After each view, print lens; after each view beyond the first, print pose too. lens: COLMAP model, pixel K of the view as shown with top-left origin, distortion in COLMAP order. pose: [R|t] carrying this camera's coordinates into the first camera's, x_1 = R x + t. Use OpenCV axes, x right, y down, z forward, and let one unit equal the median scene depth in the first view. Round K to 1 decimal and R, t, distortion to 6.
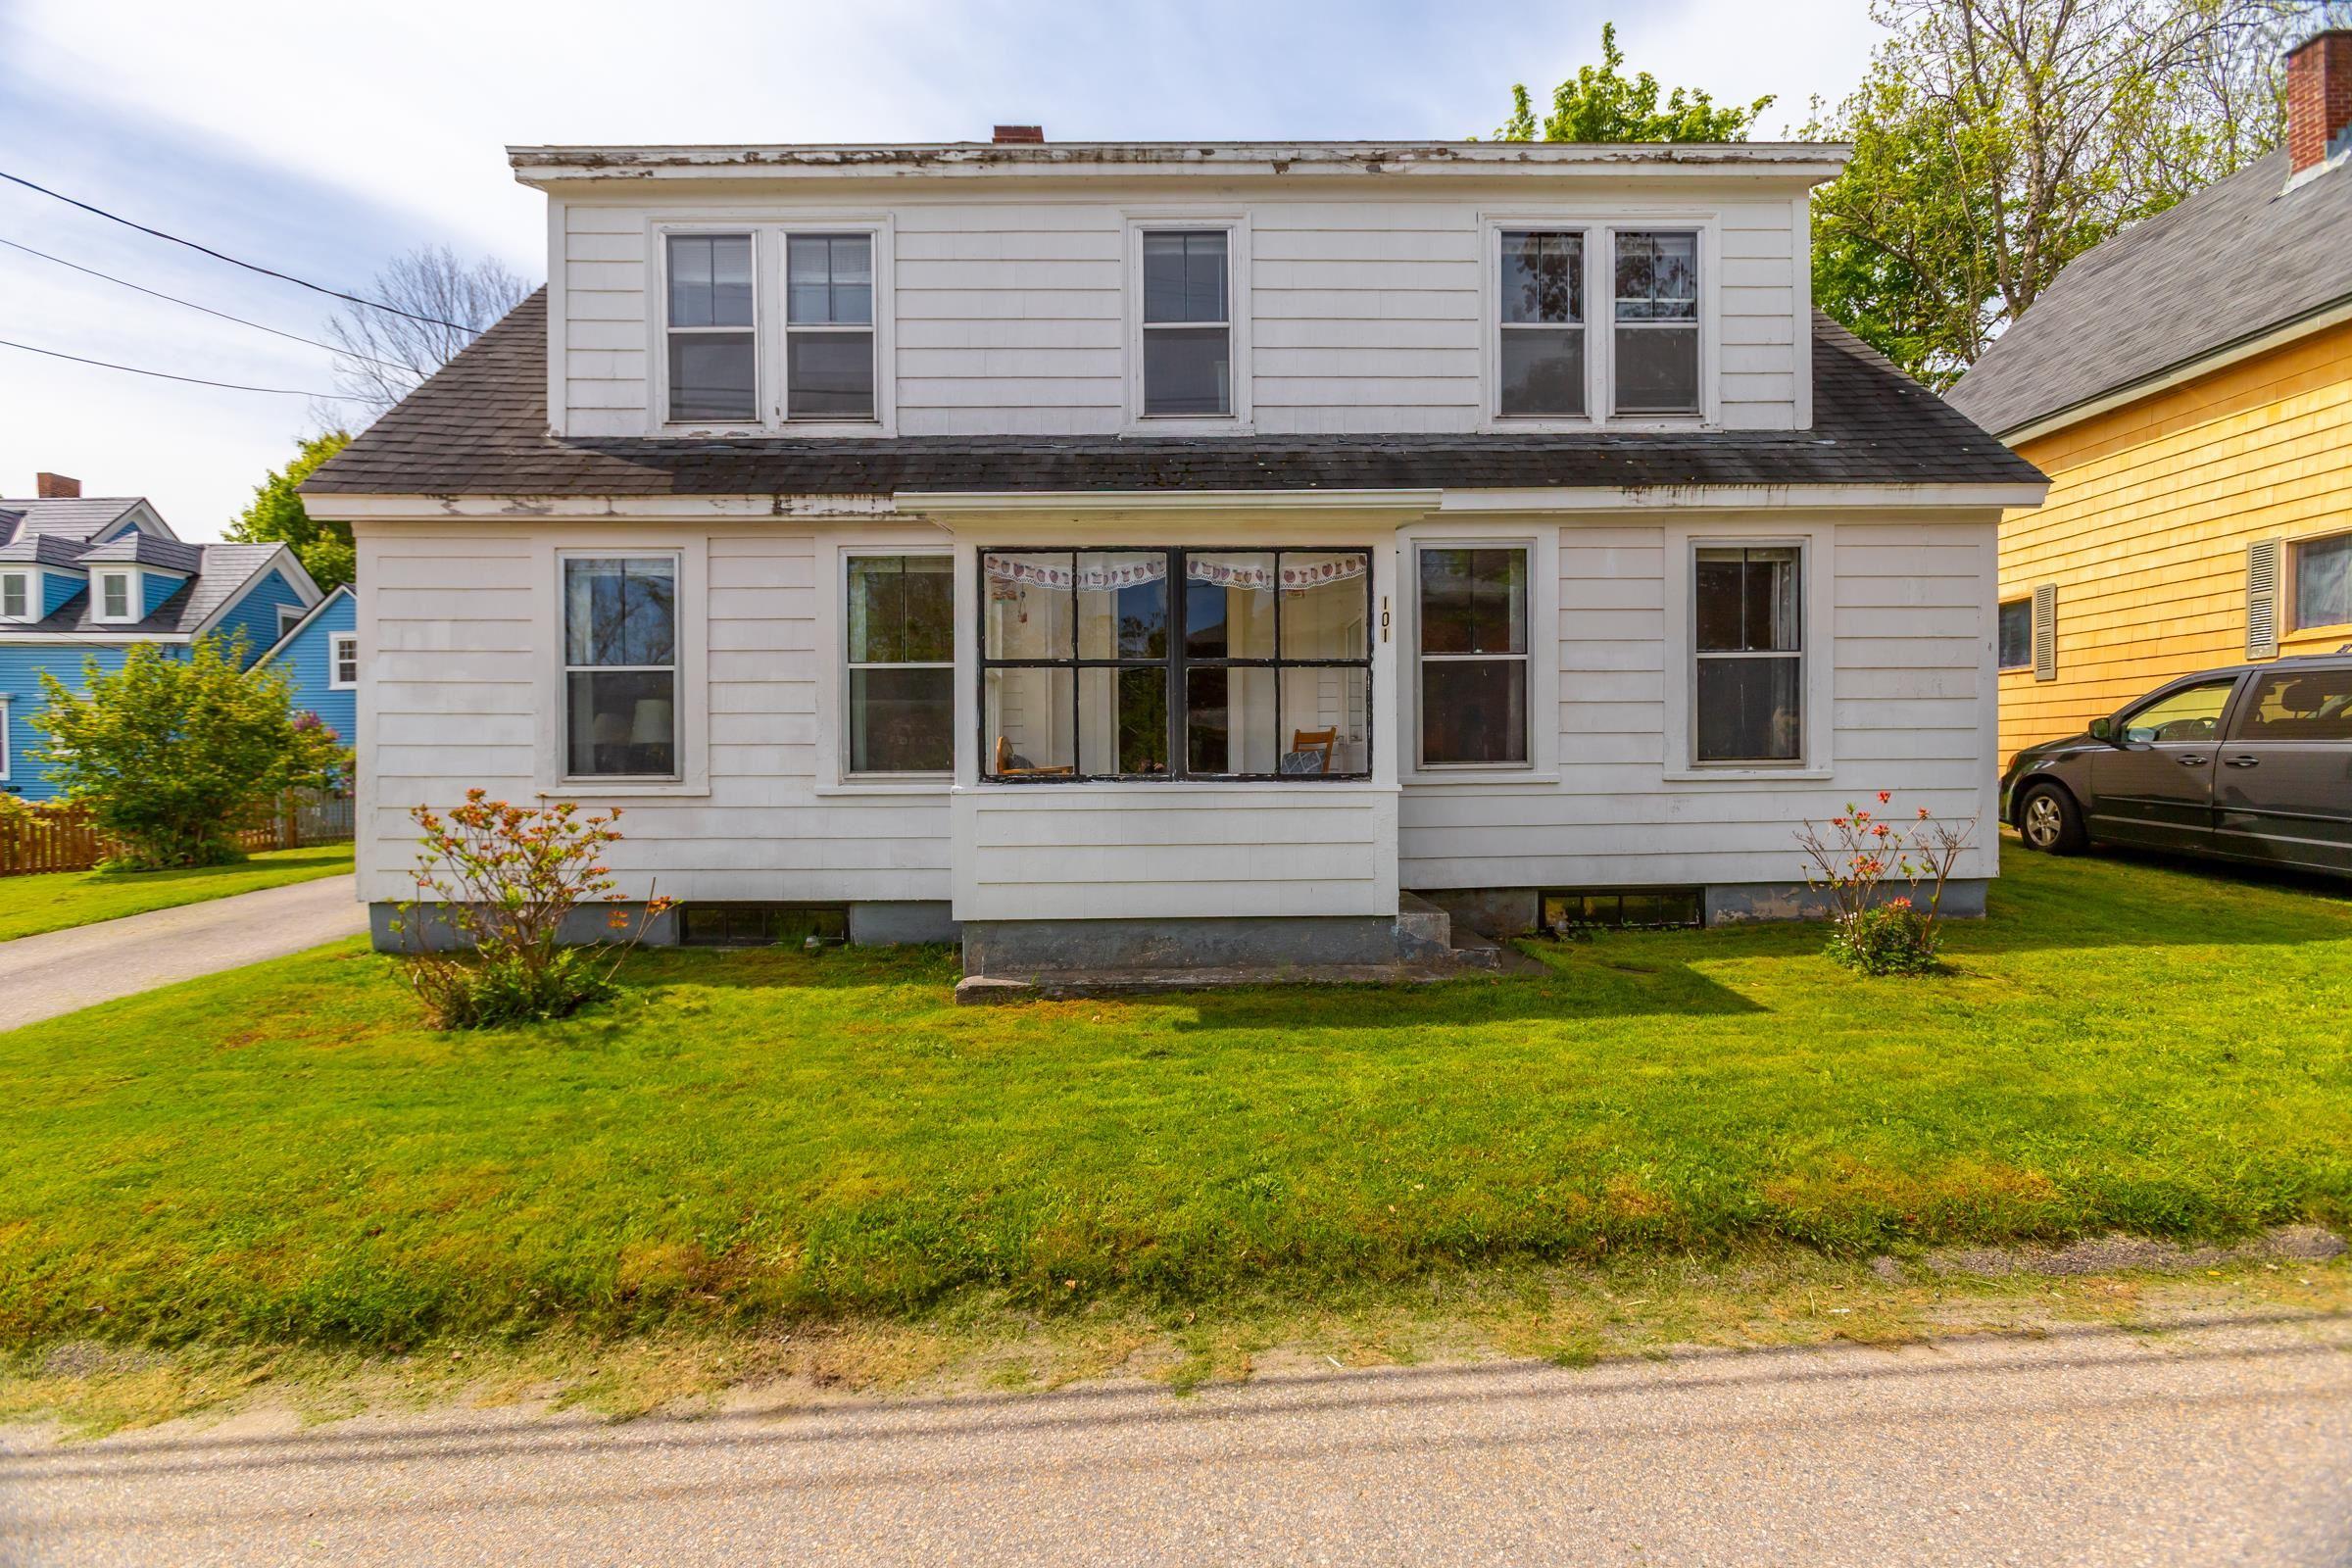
lens RADIAL K [[1054.3, 0, 1179.5], [0, 1054.3, 770.0], [0, 0, 1]] dist [-0.009142, 0.001709]
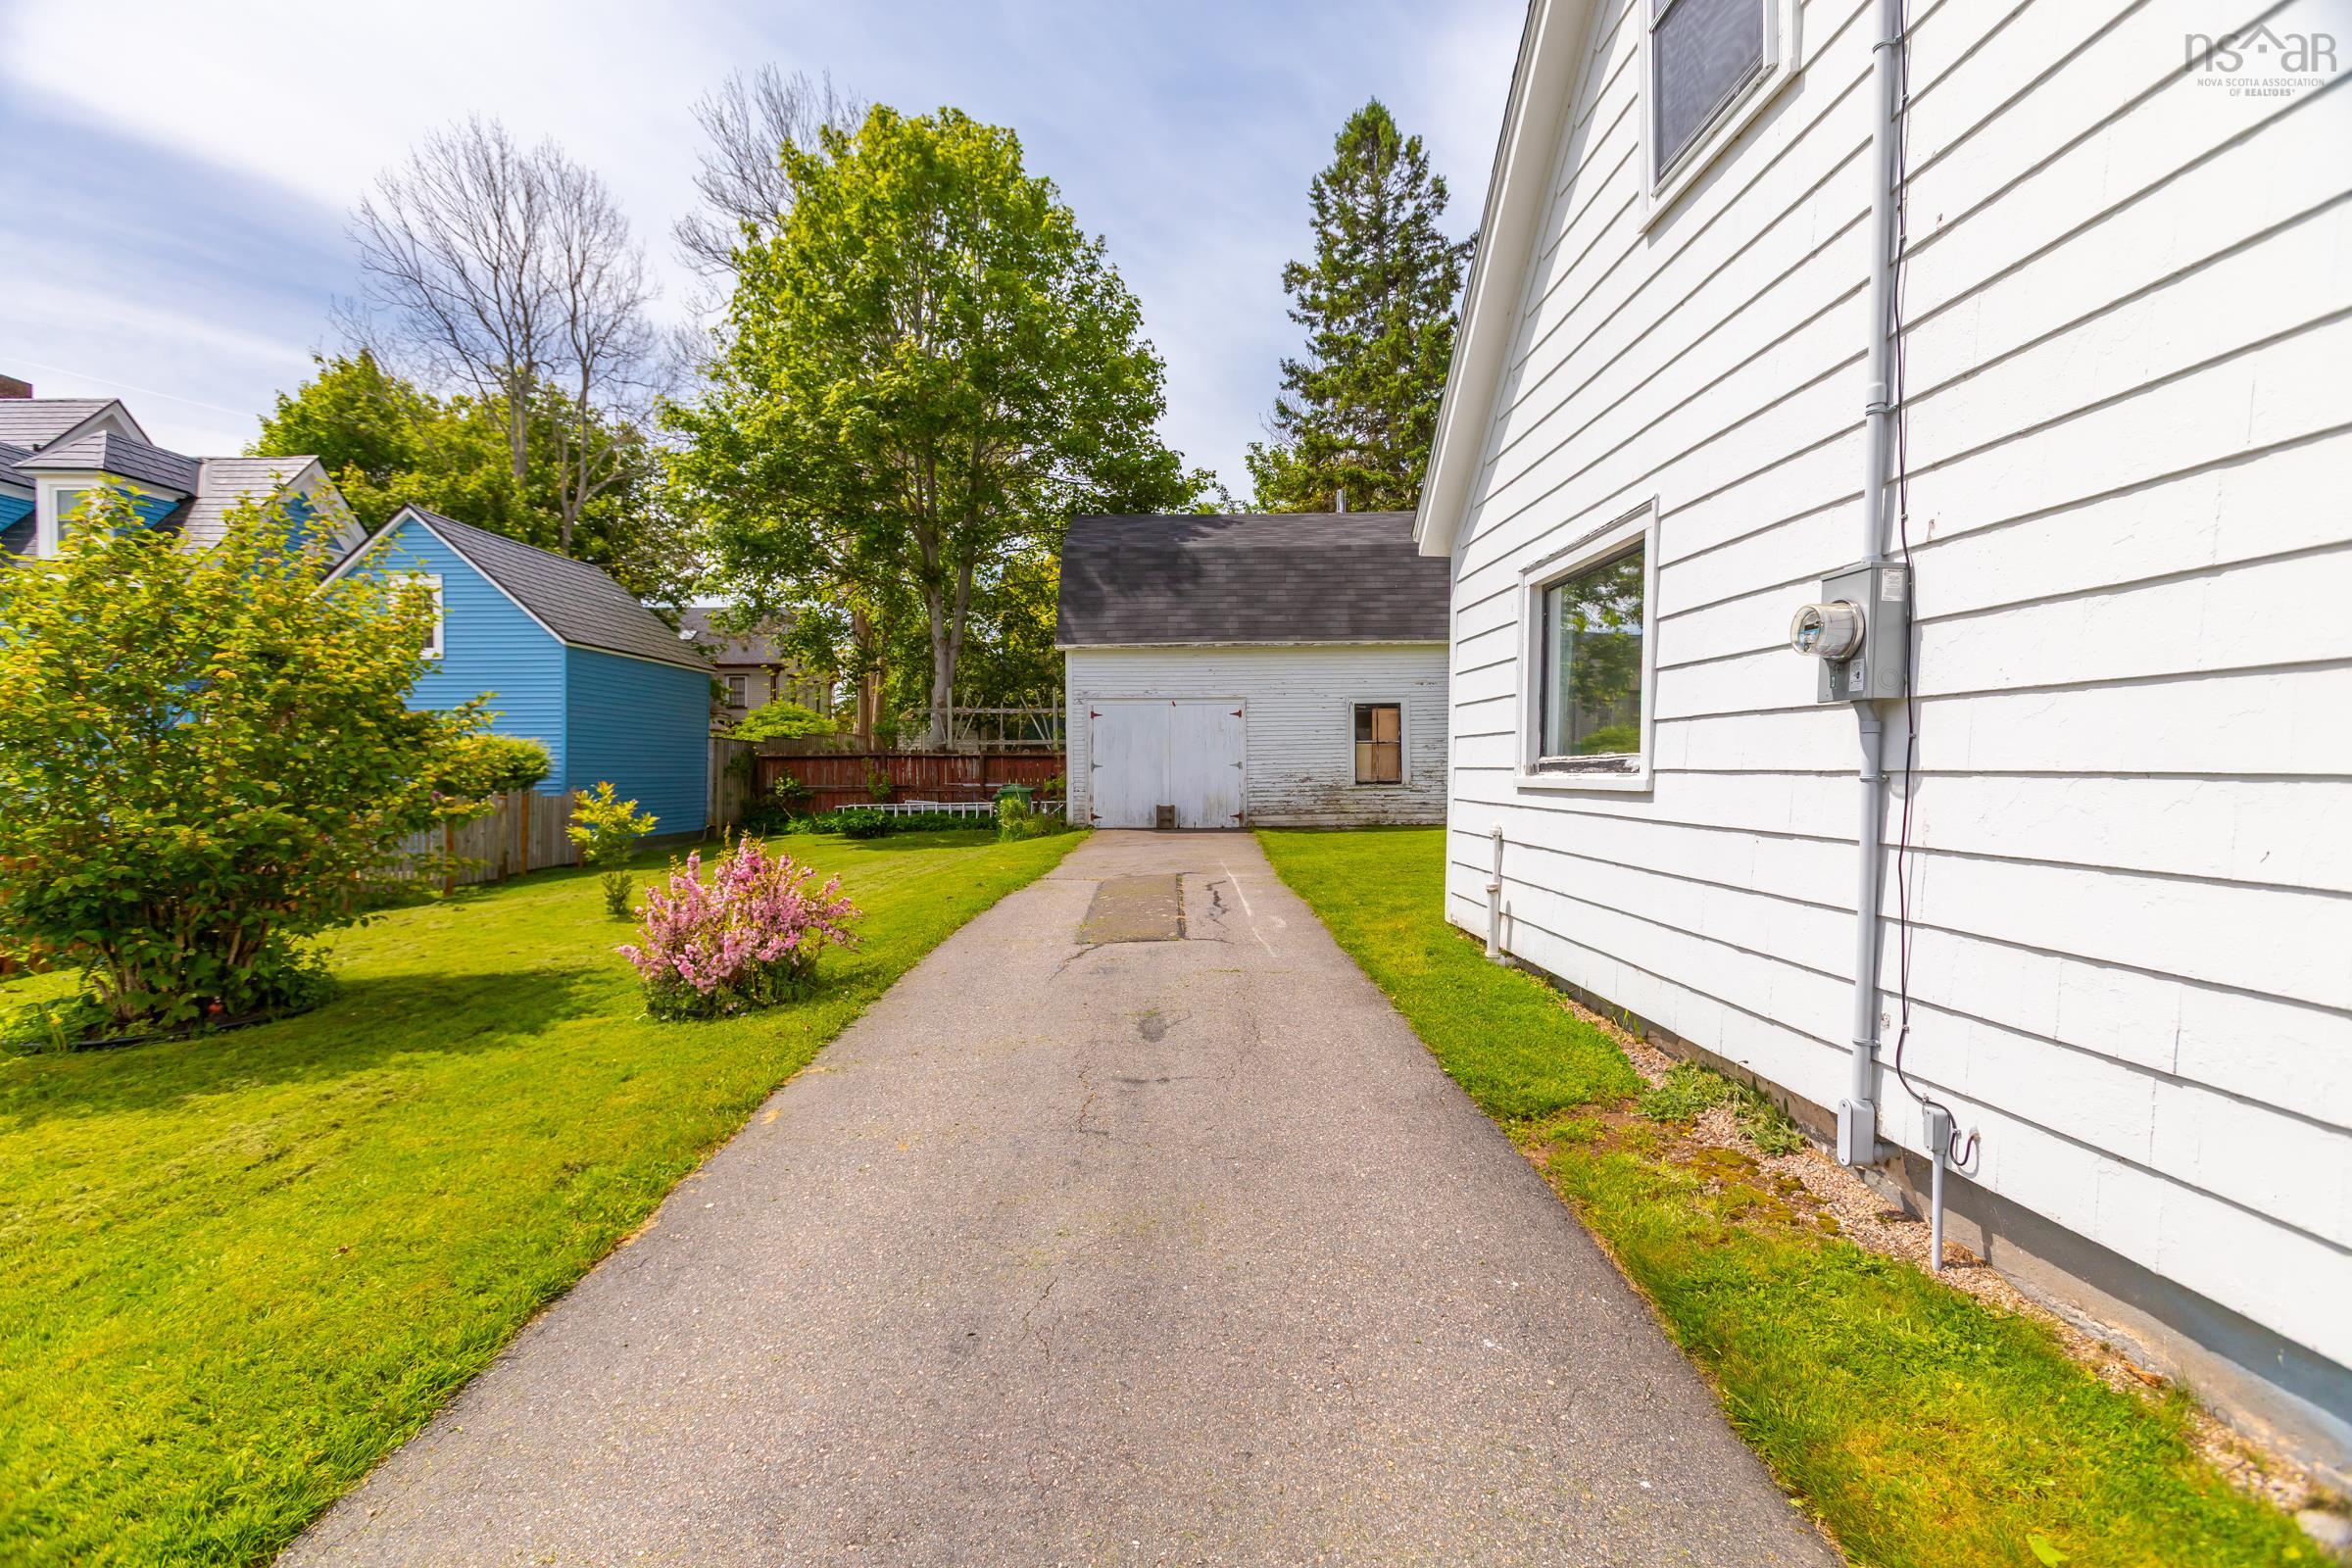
lens RADIAL K [[1054.3, 0, 1164.2], [0, 1054.3, 778.7], [0, 0, 1]] dist [-0.009142, 0.001709]
pose [[0.999937, 0.010077, 0.004971, -0.567161], [-0.010094, 0.999944, 0.003270, -0.012213], [-0.004938, -0.003320, 0.999982, 0.578549]]
